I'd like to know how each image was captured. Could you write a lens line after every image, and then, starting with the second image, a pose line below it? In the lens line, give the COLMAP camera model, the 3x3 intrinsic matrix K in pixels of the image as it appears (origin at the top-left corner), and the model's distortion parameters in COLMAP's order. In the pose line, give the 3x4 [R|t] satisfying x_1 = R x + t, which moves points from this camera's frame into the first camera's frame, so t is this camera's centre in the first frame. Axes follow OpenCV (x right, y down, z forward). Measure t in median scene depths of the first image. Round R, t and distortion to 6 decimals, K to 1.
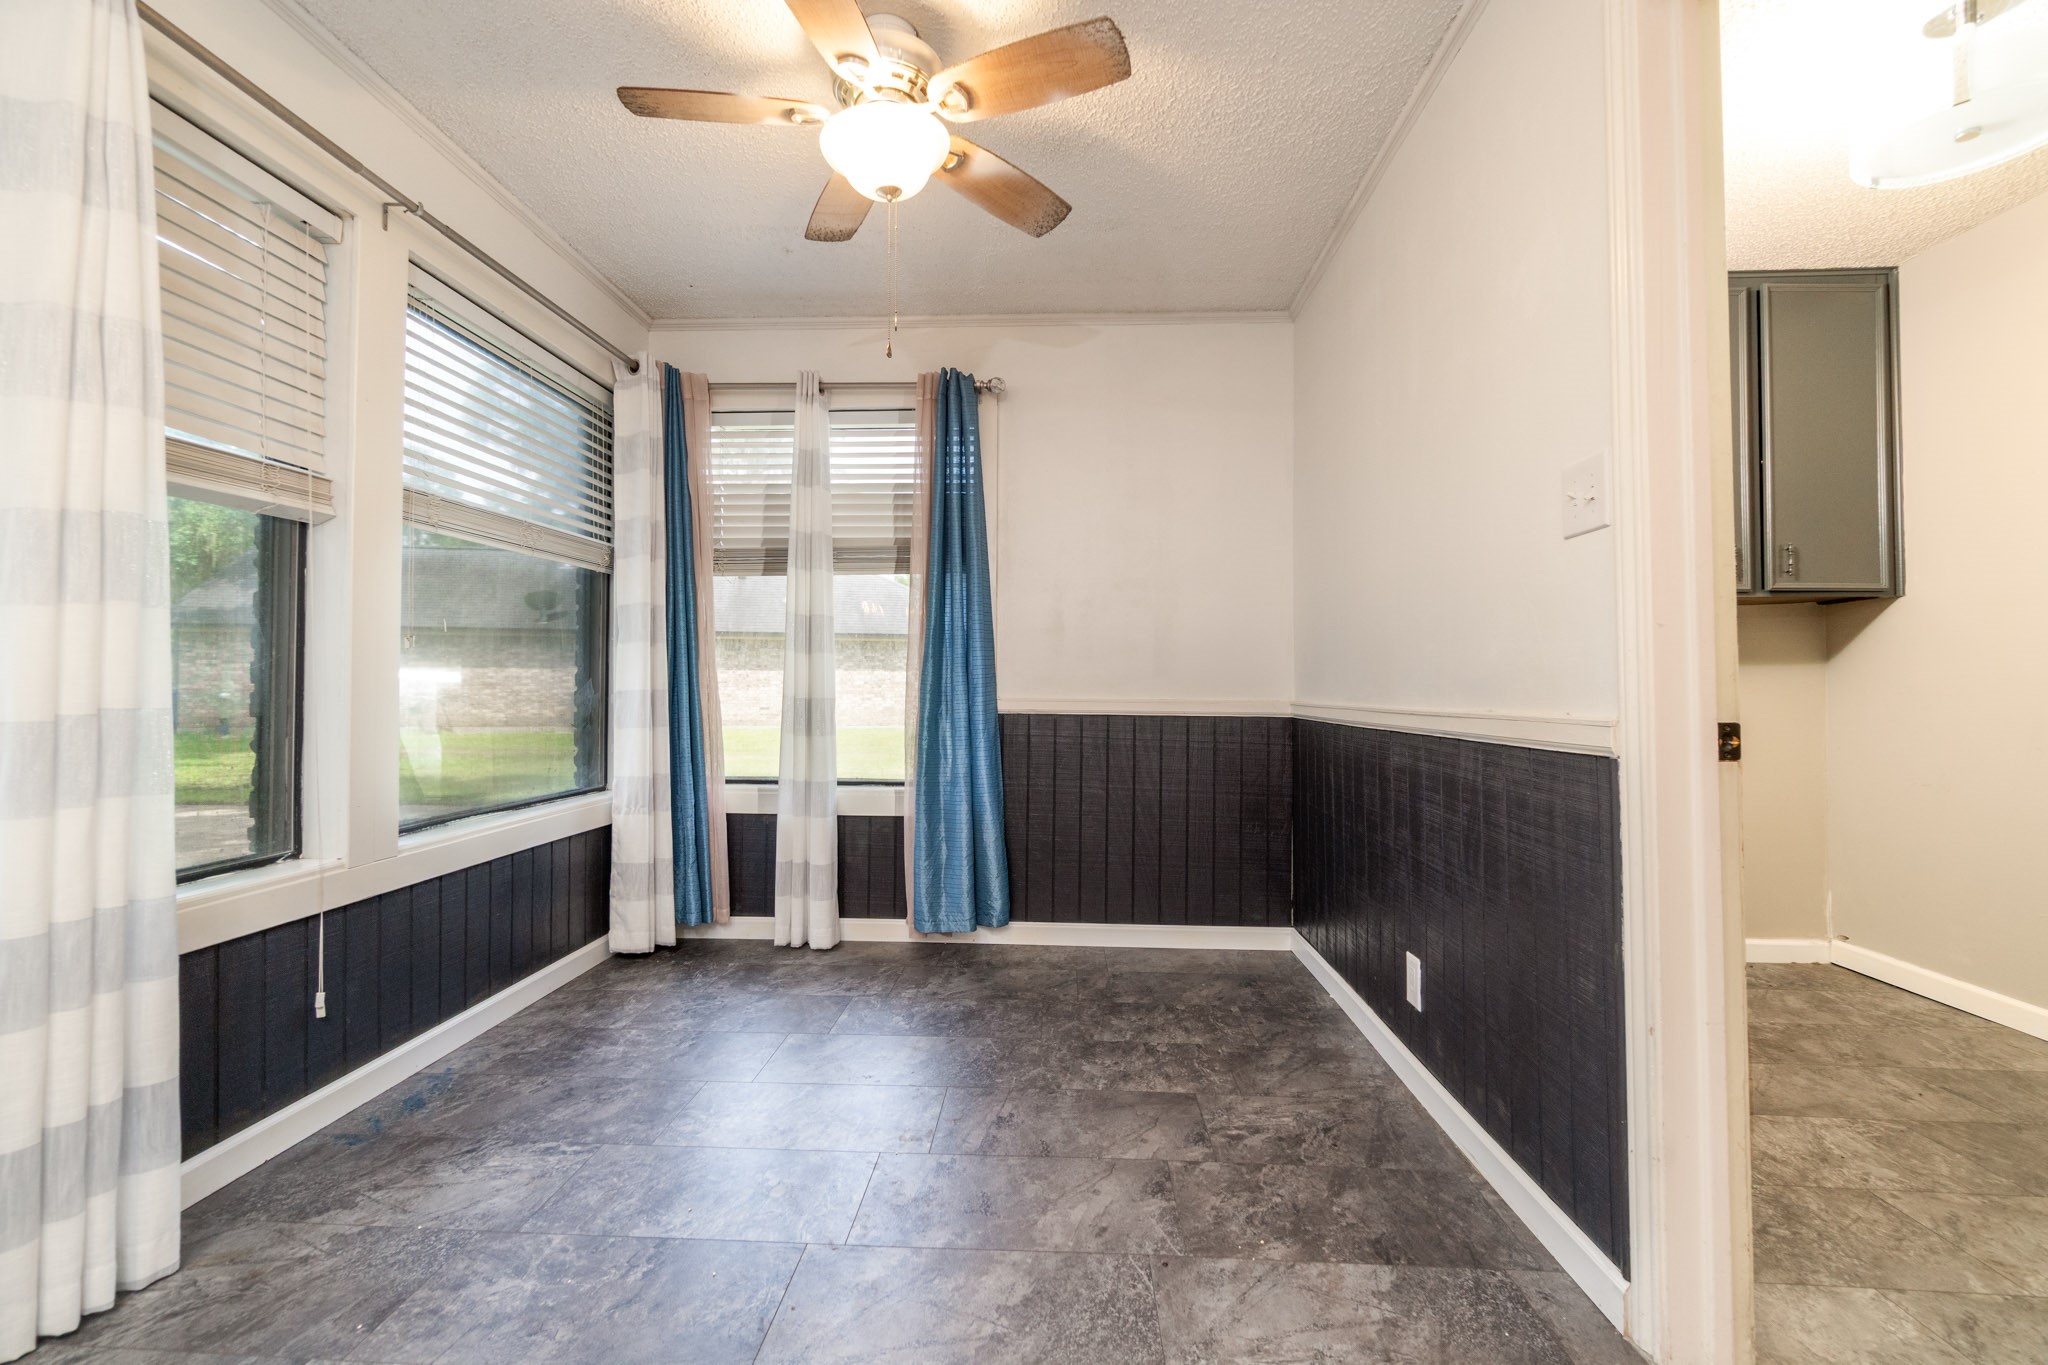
lens RADIAL K [[923.3, 0, 1027.2], [0, 923.3, 670.4], [0, 0, 1]] dist [-0.001977, -0.000123]
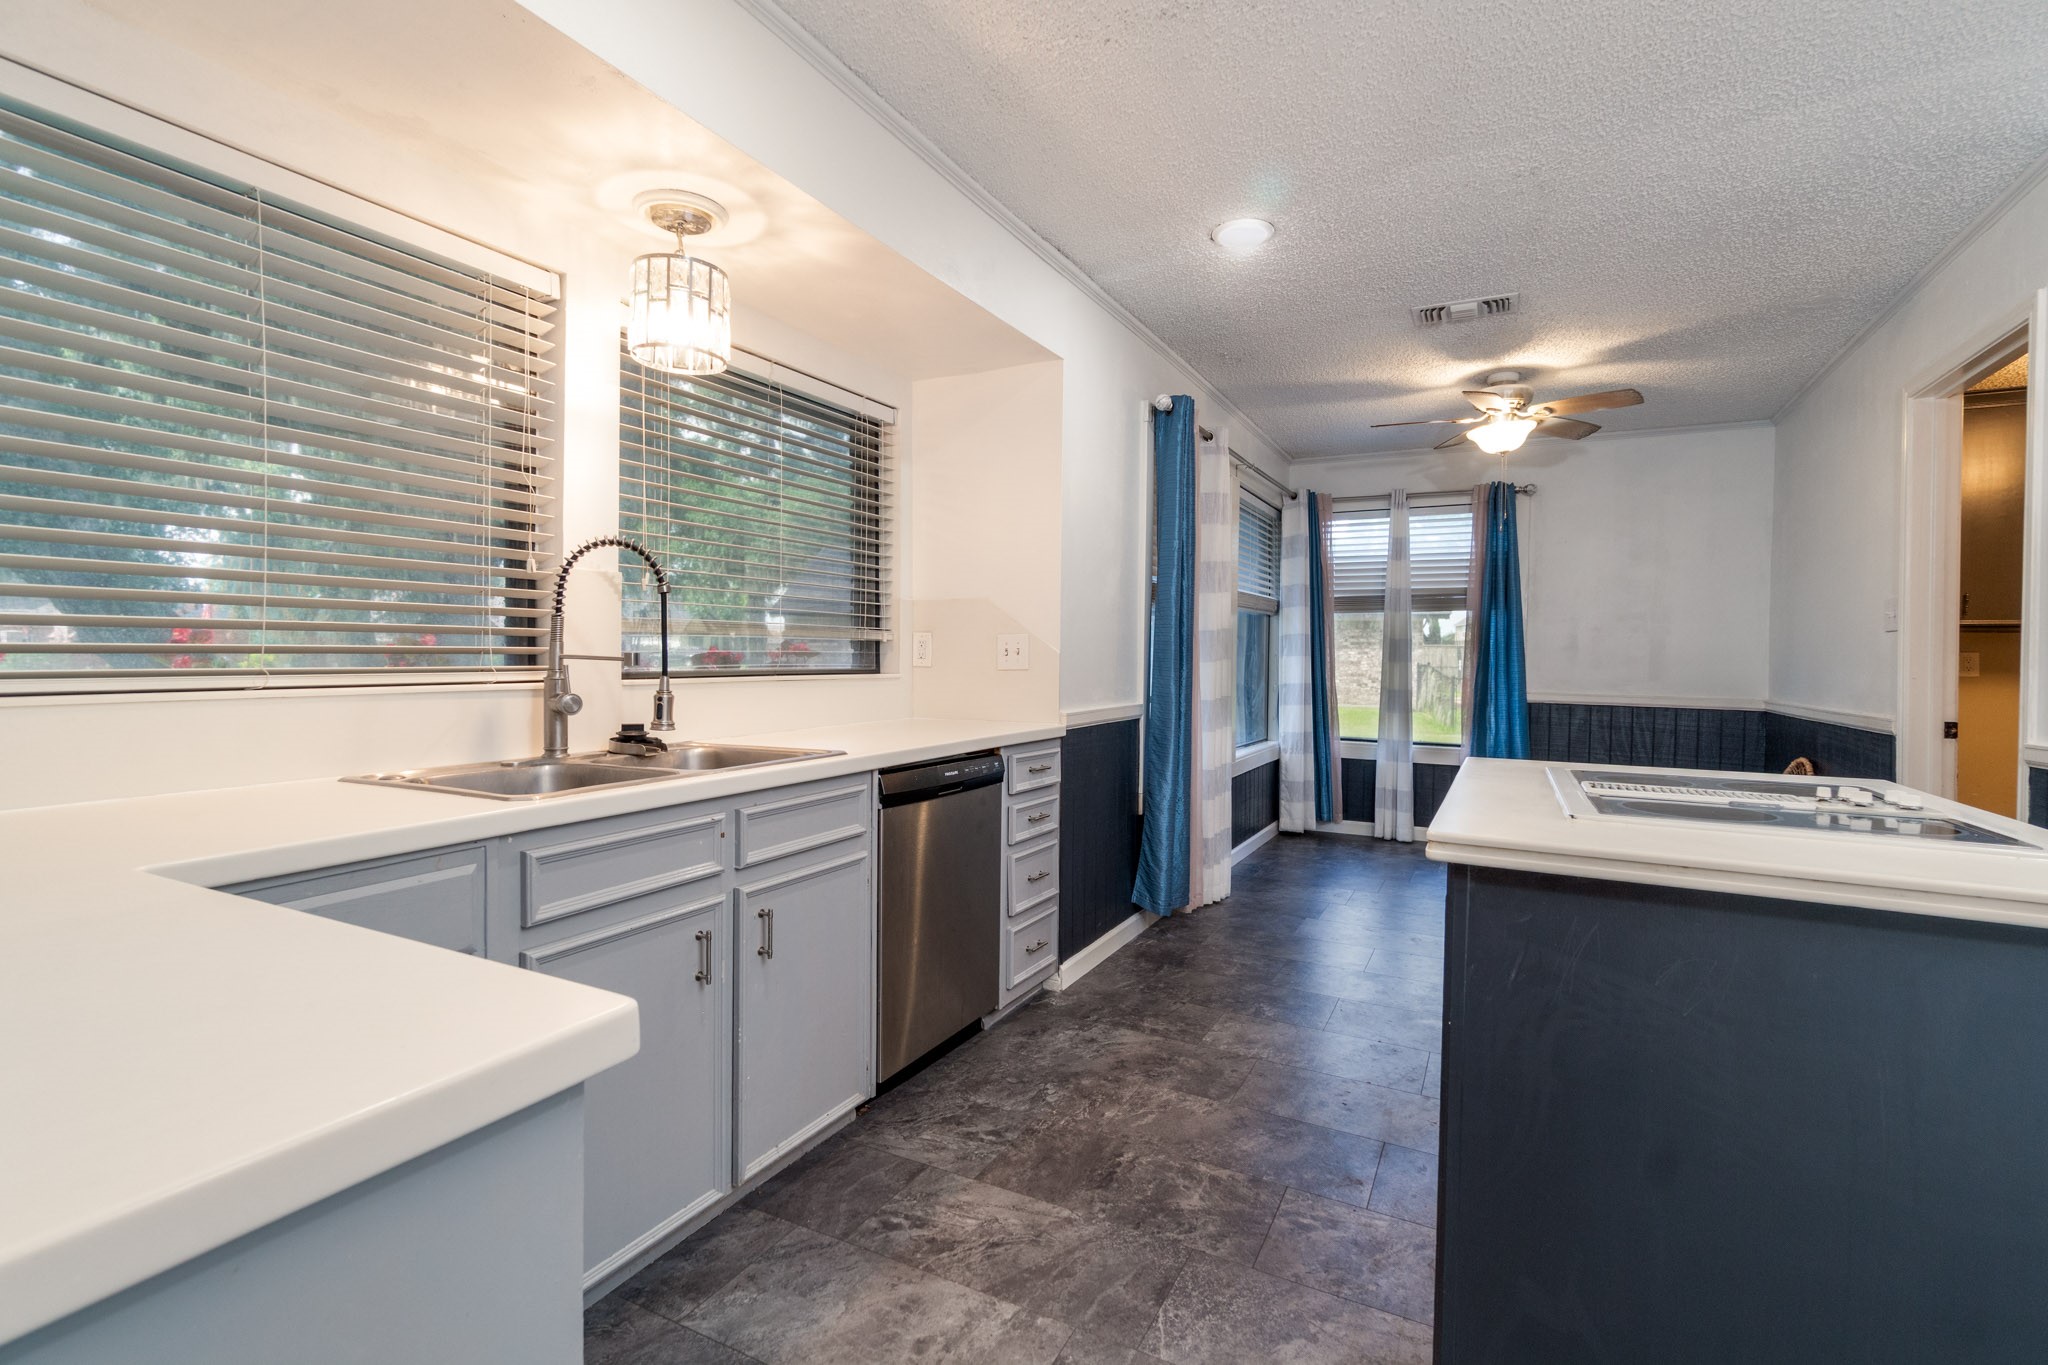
lens RADIAL K [[923.3, 0, 1027.2], [0, 923.3, 670.4], [0, 0, 1]] dist [-0.001977, -0.000123]
pose [[0.898803, 0.014092, -0.438126, -0.111525], [-0.002470, 0.999630, 0.027087, -0.047512], [0.438346, -0.023264, 0.898505, -0.770354]]
